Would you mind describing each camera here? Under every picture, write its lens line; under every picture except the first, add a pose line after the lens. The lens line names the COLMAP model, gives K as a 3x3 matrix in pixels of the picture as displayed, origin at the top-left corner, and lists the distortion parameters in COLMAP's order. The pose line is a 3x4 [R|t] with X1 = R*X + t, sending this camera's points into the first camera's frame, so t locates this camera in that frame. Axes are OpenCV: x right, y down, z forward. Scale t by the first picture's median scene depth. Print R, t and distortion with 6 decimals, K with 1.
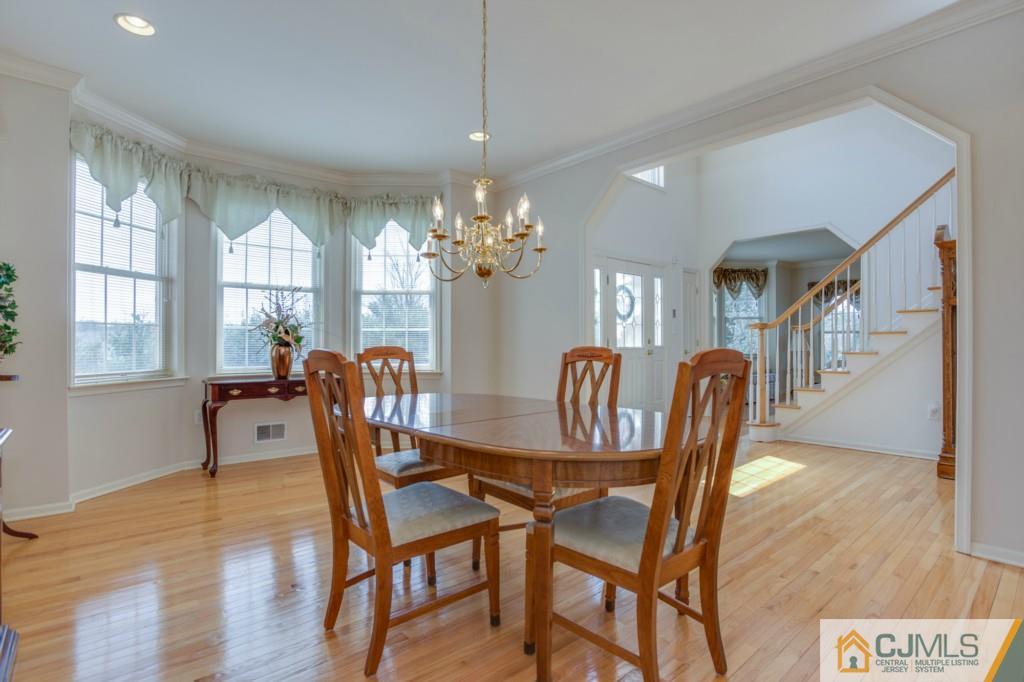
lens RADIAL K [[520.1, 0, 512.0], [0, 520.1, 341.0], [0, 0, 1]] dist [0.000450, 0.000438]
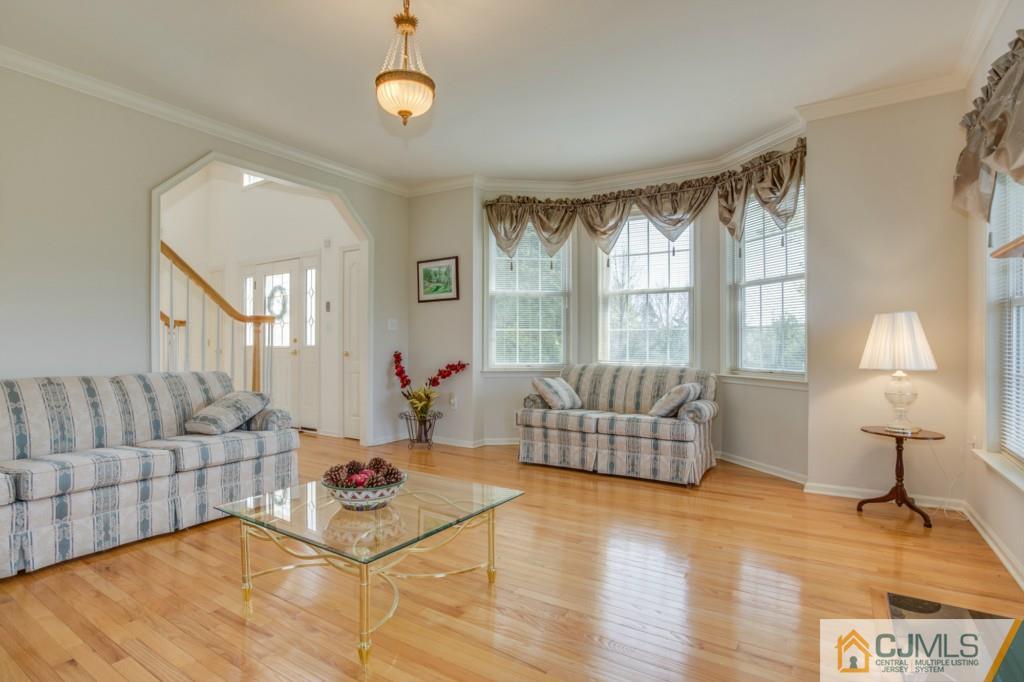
lens RADIAL K [[518.9, 0, 500.4], [0, 518.9, 335.3], [0, 0, 1]] dist [-0.017567, 0.000287]
pose [[0.258554, -0.008364, -0.965961, 1.219497], [0.005523, 0.999959, -0.007181, 0.000206], [0.965981, -0.003478, 0.258590, 1.083286]]
